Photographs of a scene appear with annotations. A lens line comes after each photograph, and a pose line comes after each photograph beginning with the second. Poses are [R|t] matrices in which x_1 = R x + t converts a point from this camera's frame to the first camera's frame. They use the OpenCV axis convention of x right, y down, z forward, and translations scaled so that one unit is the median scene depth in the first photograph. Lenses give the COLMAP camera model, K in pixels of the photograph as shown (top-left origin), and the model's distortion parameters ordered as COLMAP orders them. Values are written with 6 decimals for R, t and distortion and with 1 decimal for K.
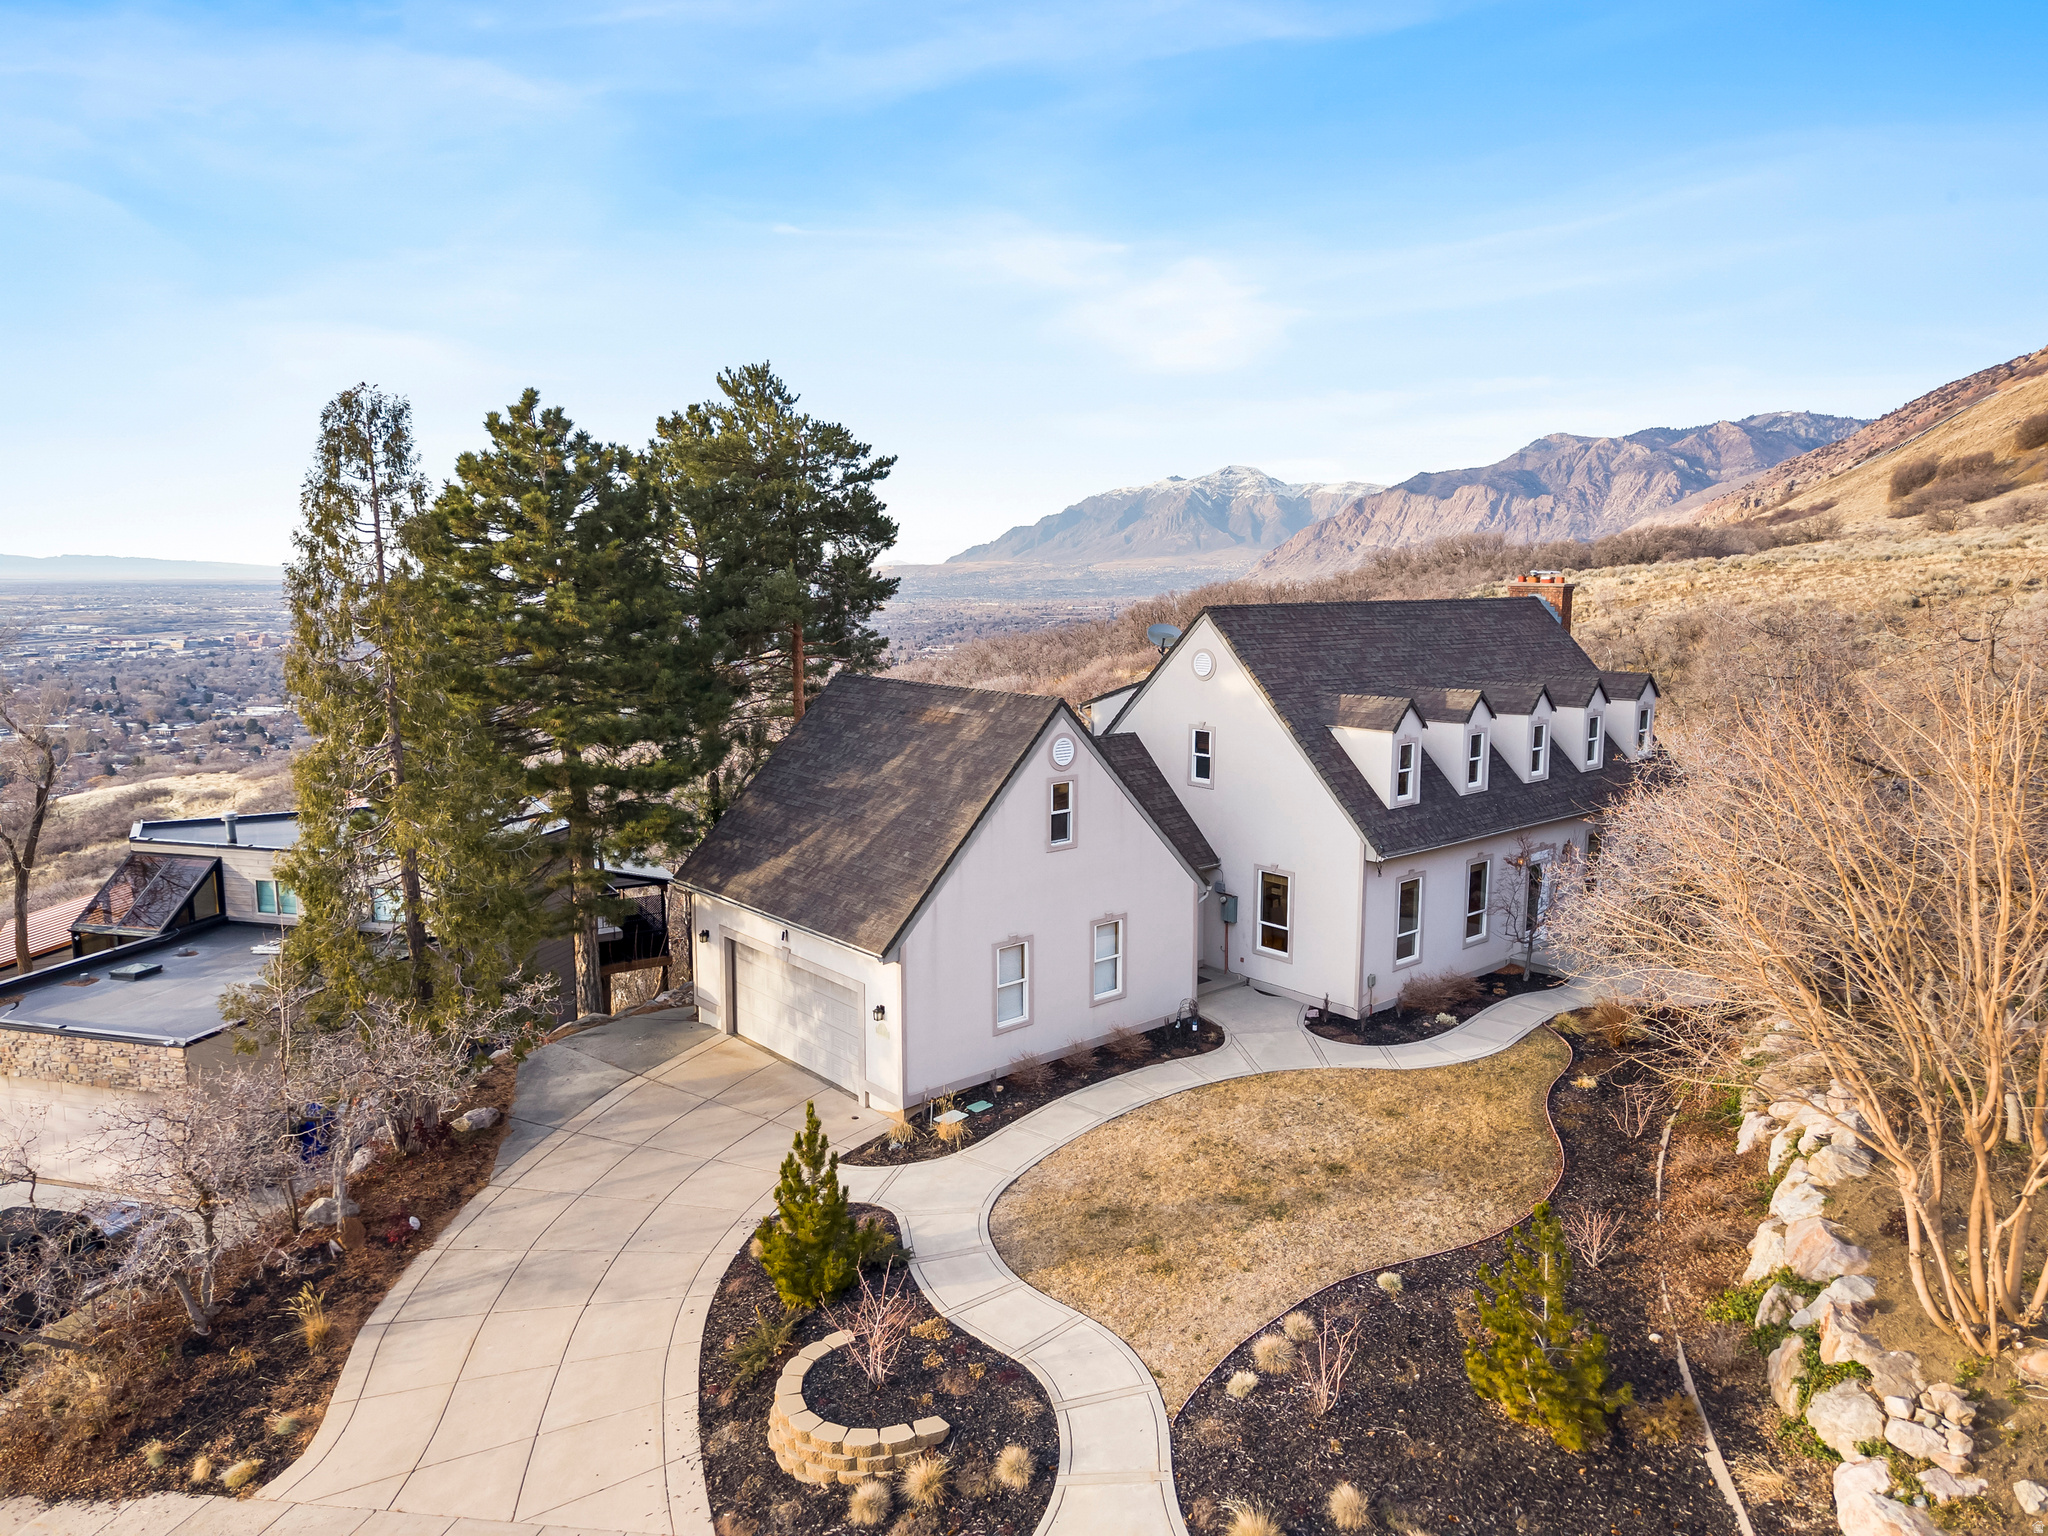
lens RADIAL K [[1375.2, 0, 1021.7], [0, 1375.2, 769.7], [0, 0, 1]] dist [0.015797, -0.009883]
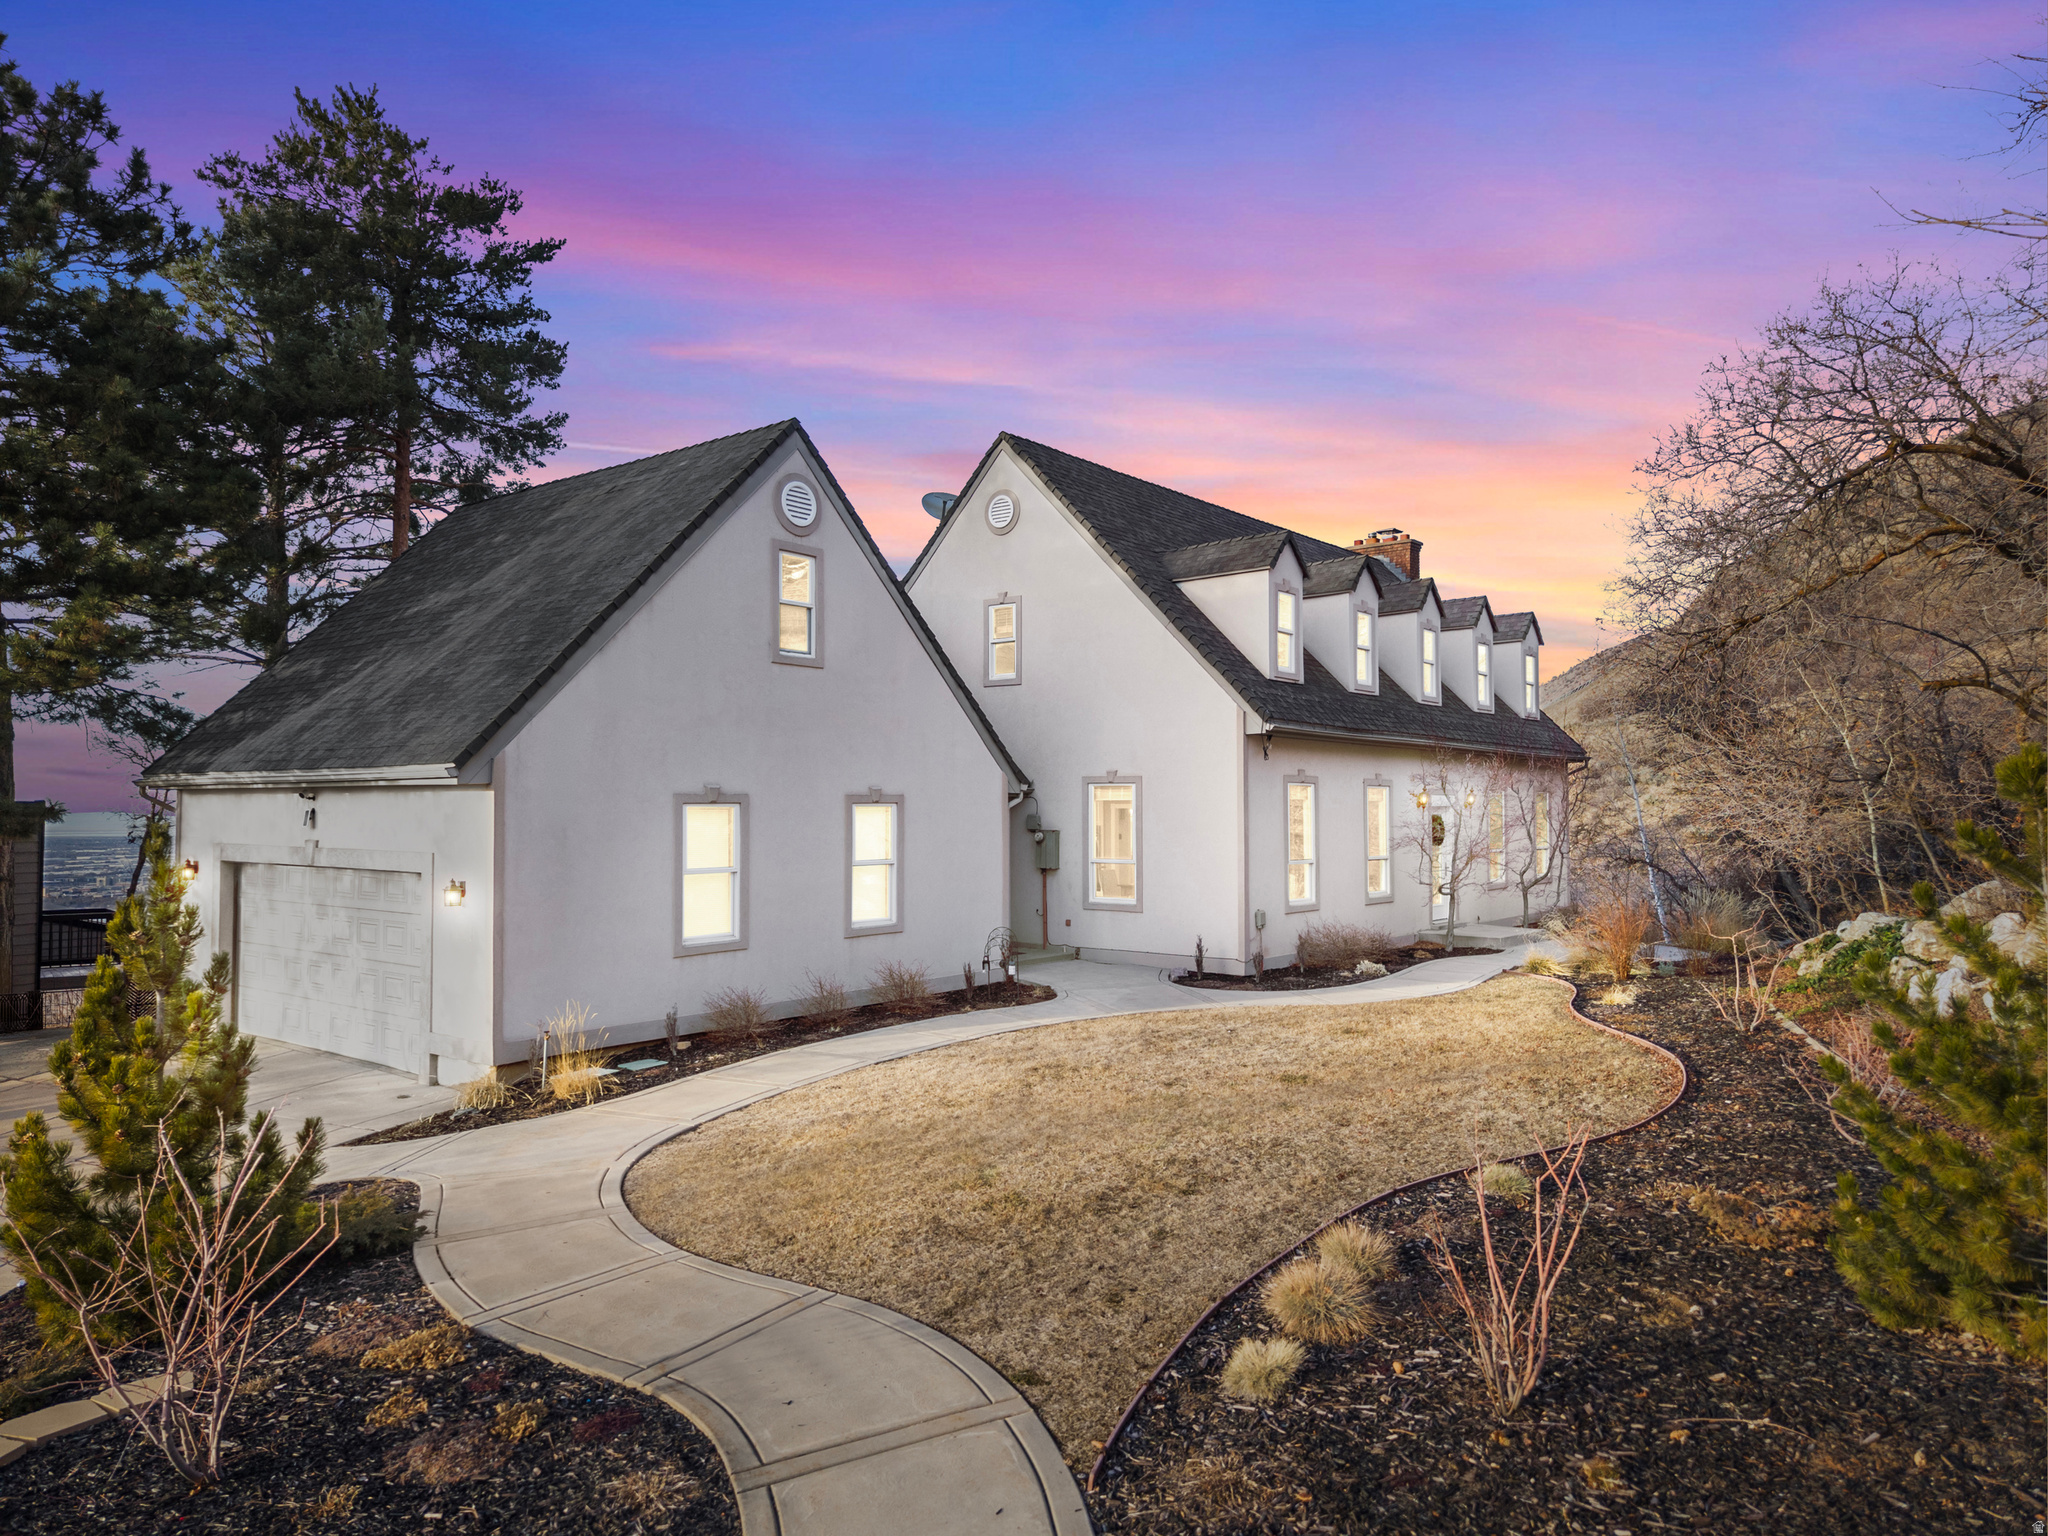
lens RADIAL K [[1375.2, 0, 1029.0], [0, 1375.2, 768.5], [0, 0, 1]] dist [0.015797, -0.009883]
pose [[0.983537, 0.001736, 0.180697, 0.019798], [0.030318, 0.984194, -0.174478, 0.209683], [-0.178144, 0.177084, 0.967939, 0.376060]]
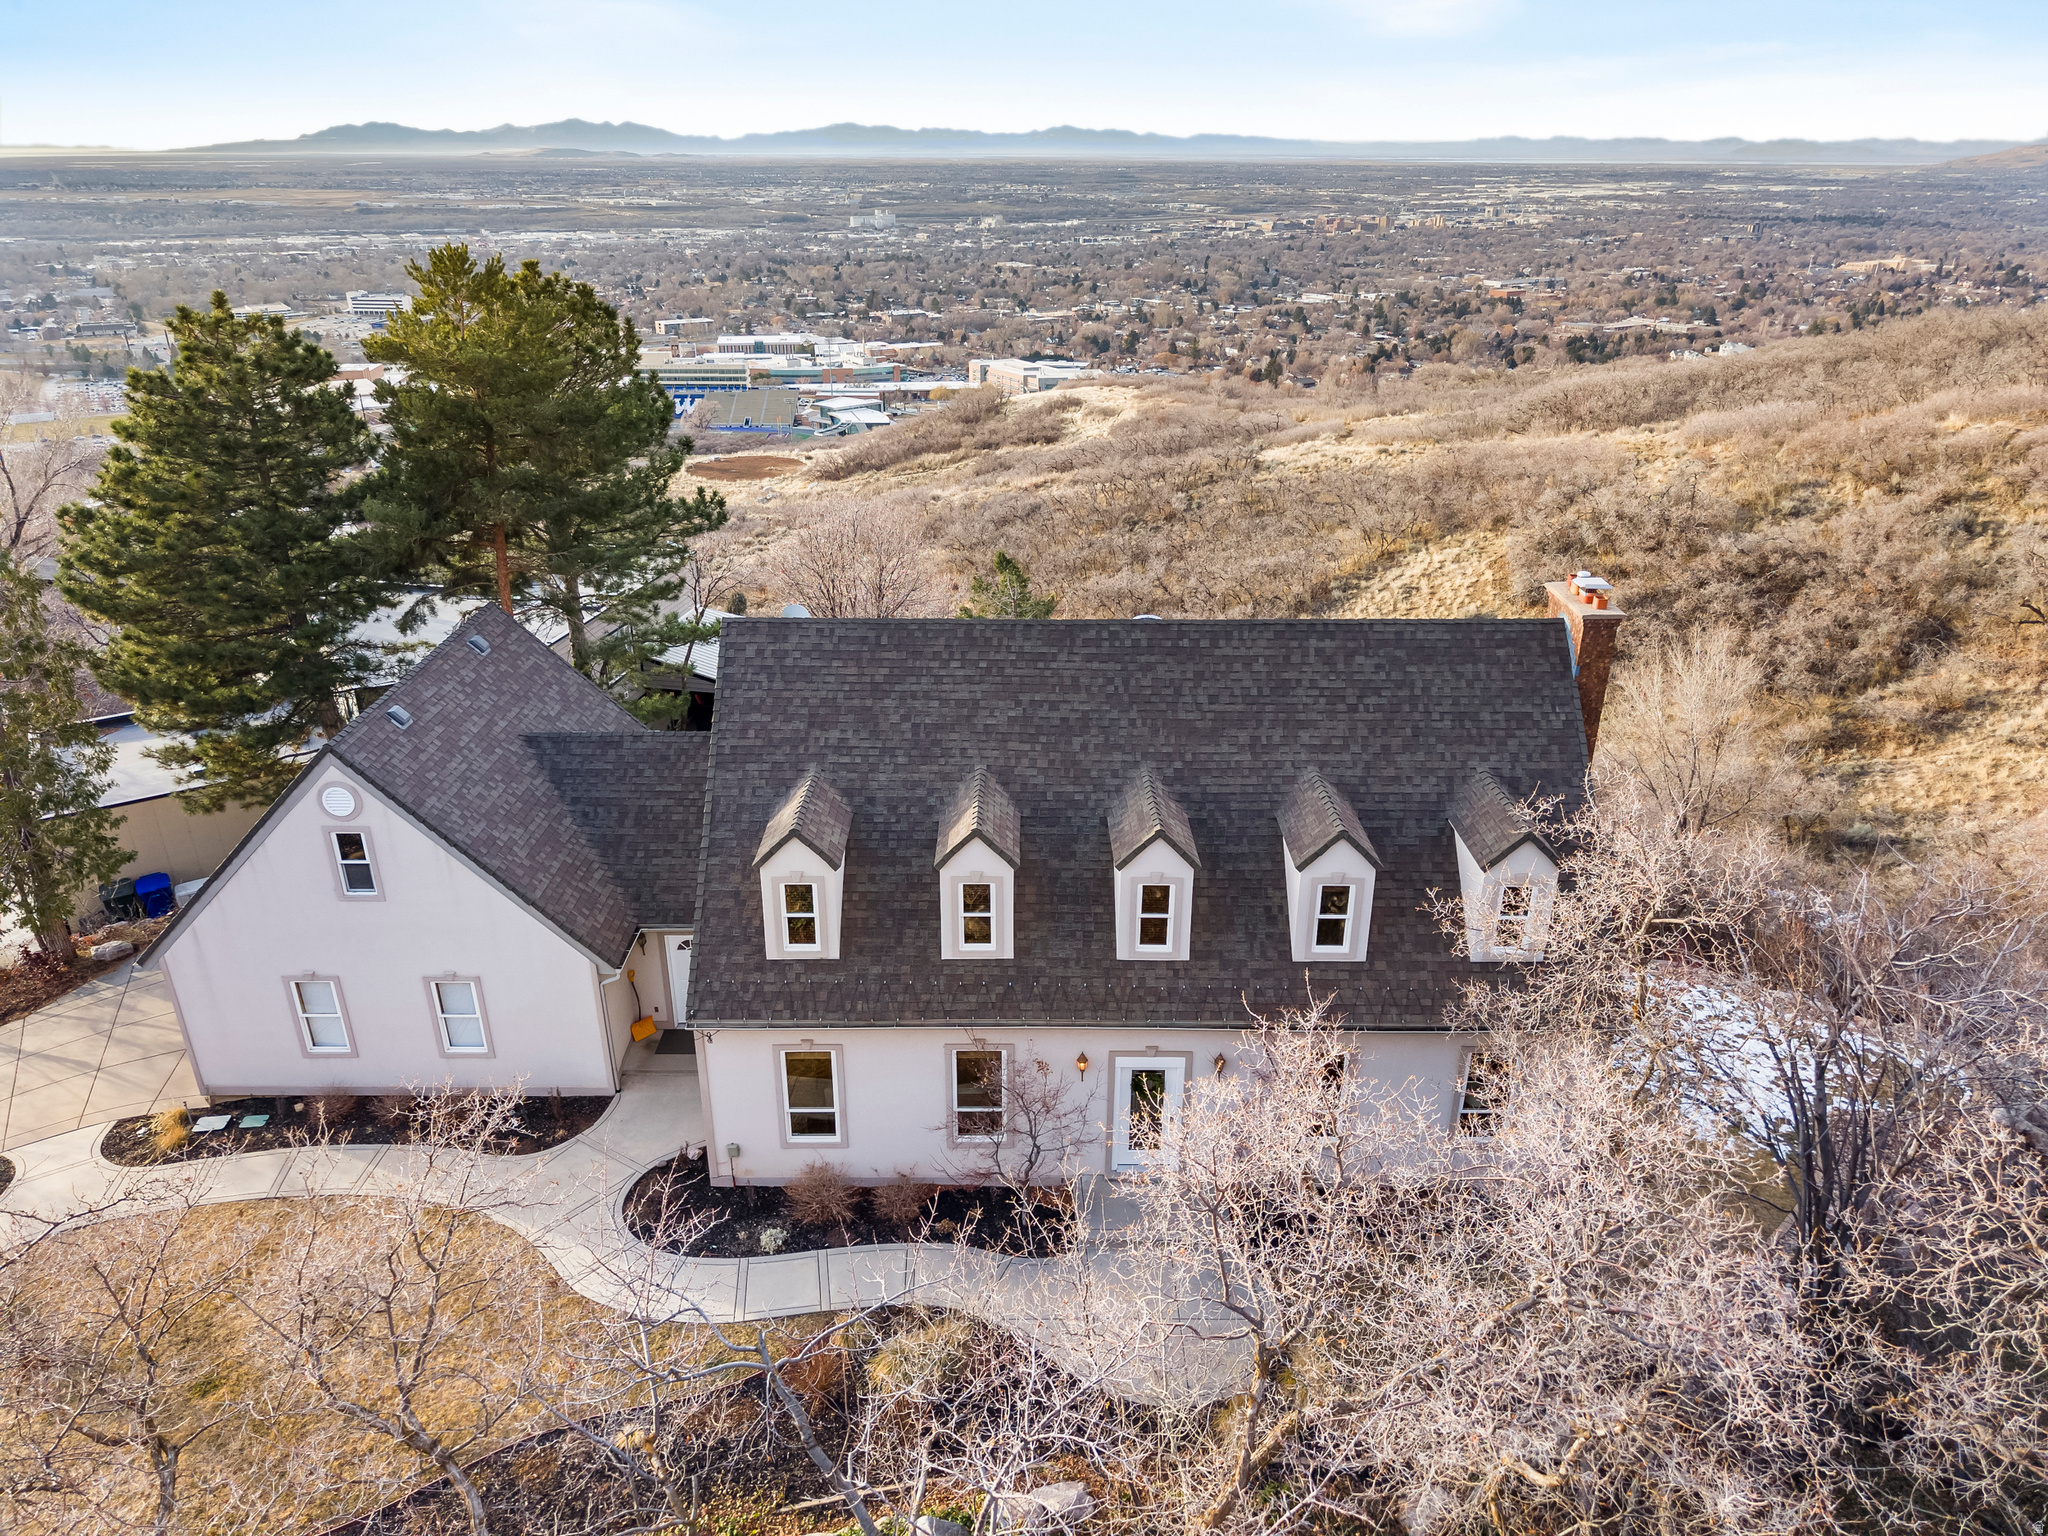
lens RADIAL K [[1375.2, 0, 1027.2], [0, 1375.2, 765.7], [0, 0, 1]] dist [0.015797, -0.009883]
pose [[0.751237, 0.271848, -0.601450, 0.850877], [-0.096208, 0.946611, 0.307688, -0.335688], [0.652983, -0.173282, 0.737283, 0.608648]]
